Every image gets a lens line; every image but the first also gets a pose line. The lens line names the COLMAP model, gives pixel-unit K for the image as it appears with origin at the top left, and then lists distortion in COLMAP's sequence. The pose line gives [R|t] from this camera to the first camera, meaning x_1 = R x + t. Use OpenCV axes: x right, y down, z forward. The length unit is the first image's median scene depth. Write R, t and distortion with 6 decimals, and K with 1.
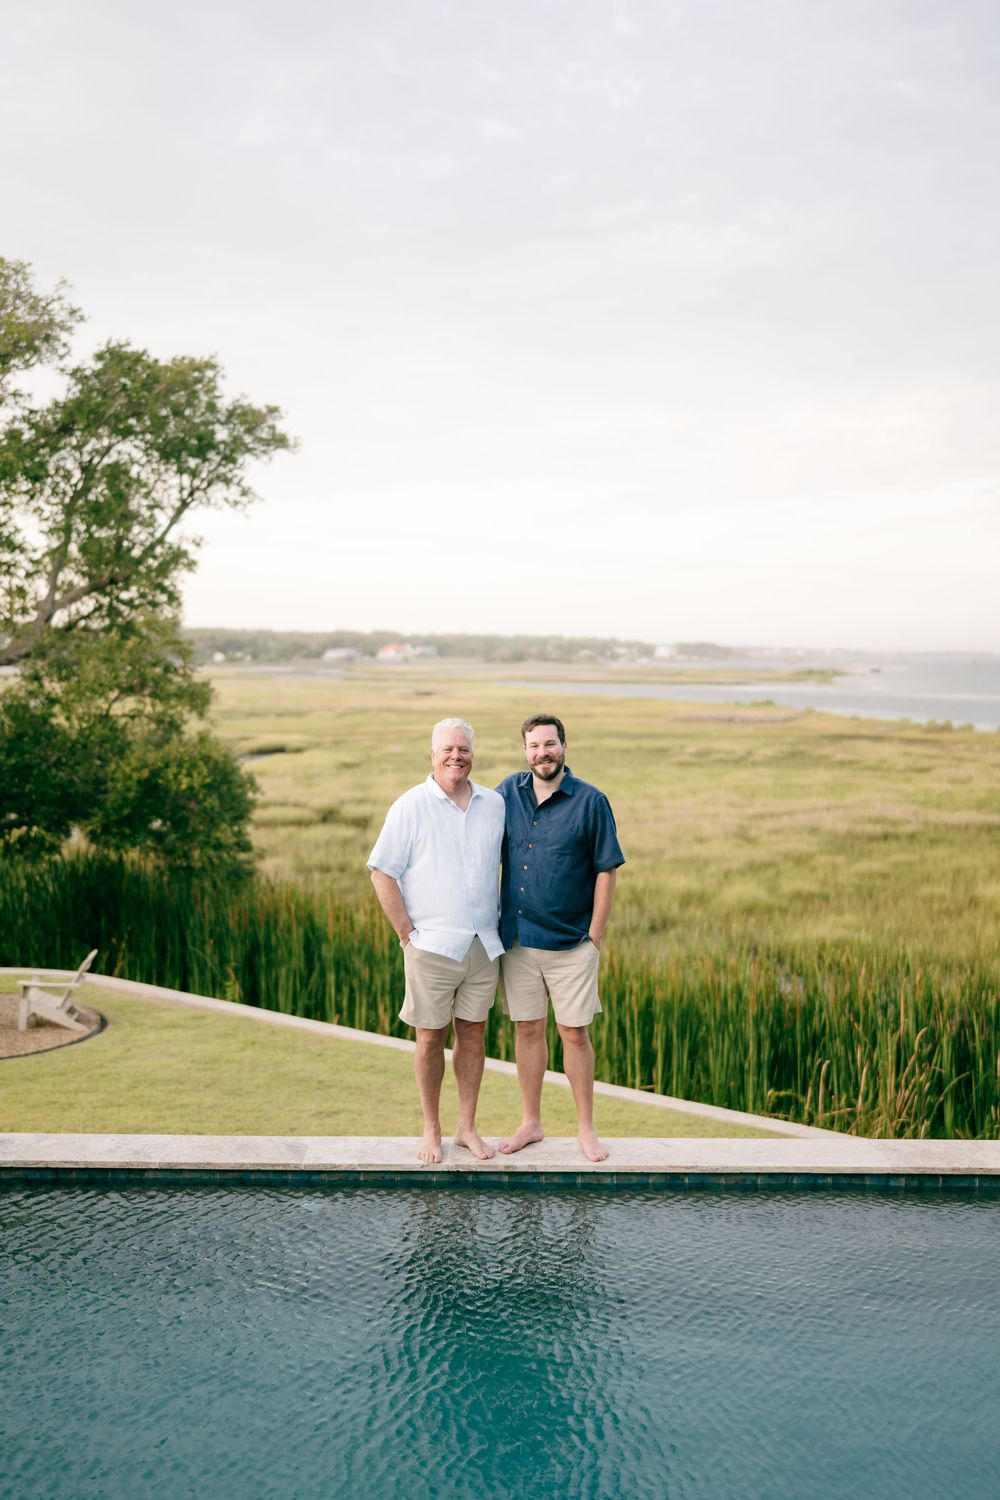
lens RADIAL K [[1737.7, 0, 501.0], [0, 1737.7, 753.3], [0, 0, 1]] dist [0.001492, 0.081287]
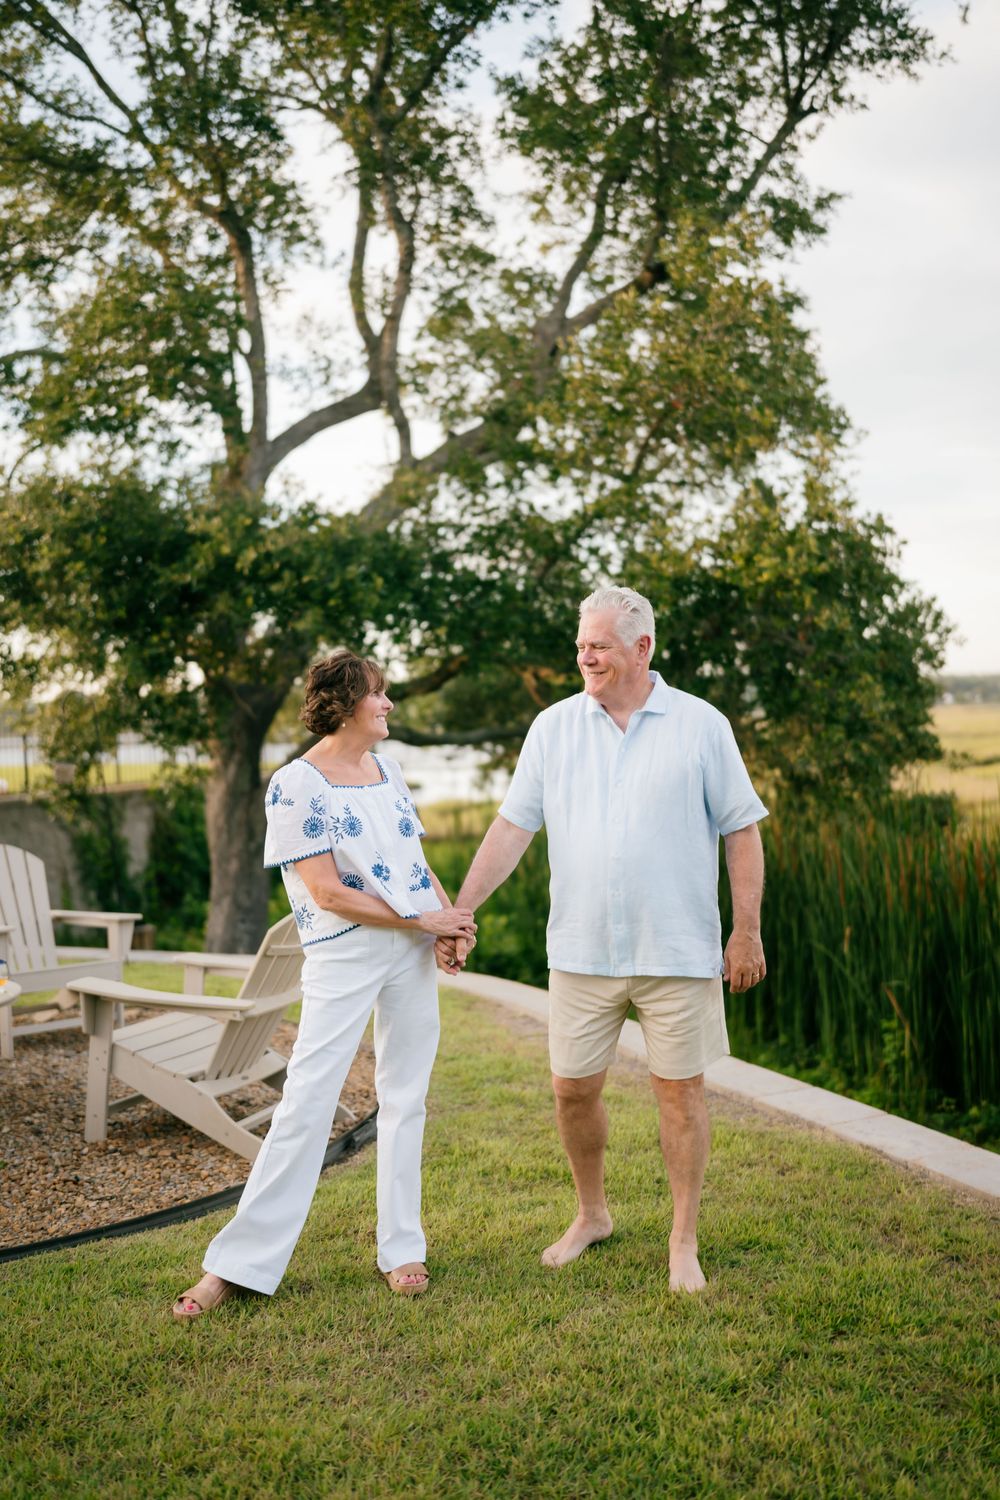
lens RADIAL K [[1584.5, 0, 499.9], [0, 1584.5, 714.0], [0, 0, 1]] dist [0.004748, 0.036330]
pose [[0.904200, -0.040548, -0.425180, -0.069176], [0.014339, 0.997804, -0.064664, 0.077066], [0.426868, 0.052372, 0.902796, 0.581016]]
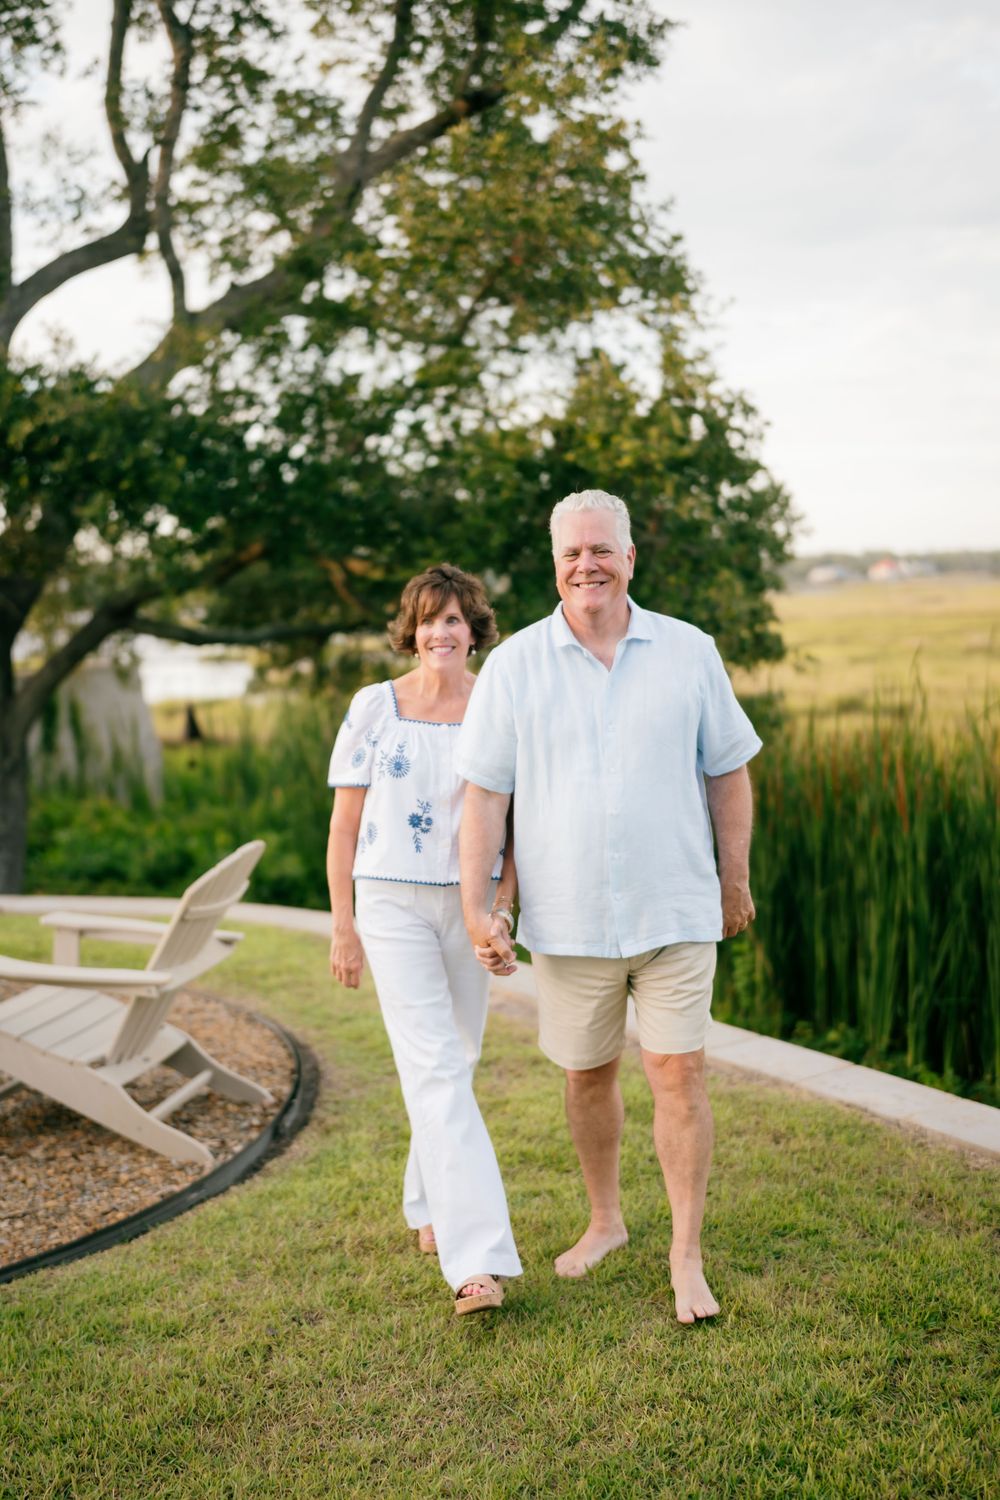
lens RADIAL K [[1737.7, 0, 501.0], [0, 1737.7, 753.3], [0, 0, 1]] dist [0.001492, 0.081287]
pose [[0.961985, -0.017881, -0.272516, -0.098214], [0.026346, 0.999276, 0.027437, 0.072088], [0.271828, -0.033574, 0.961760, 0.581674]]
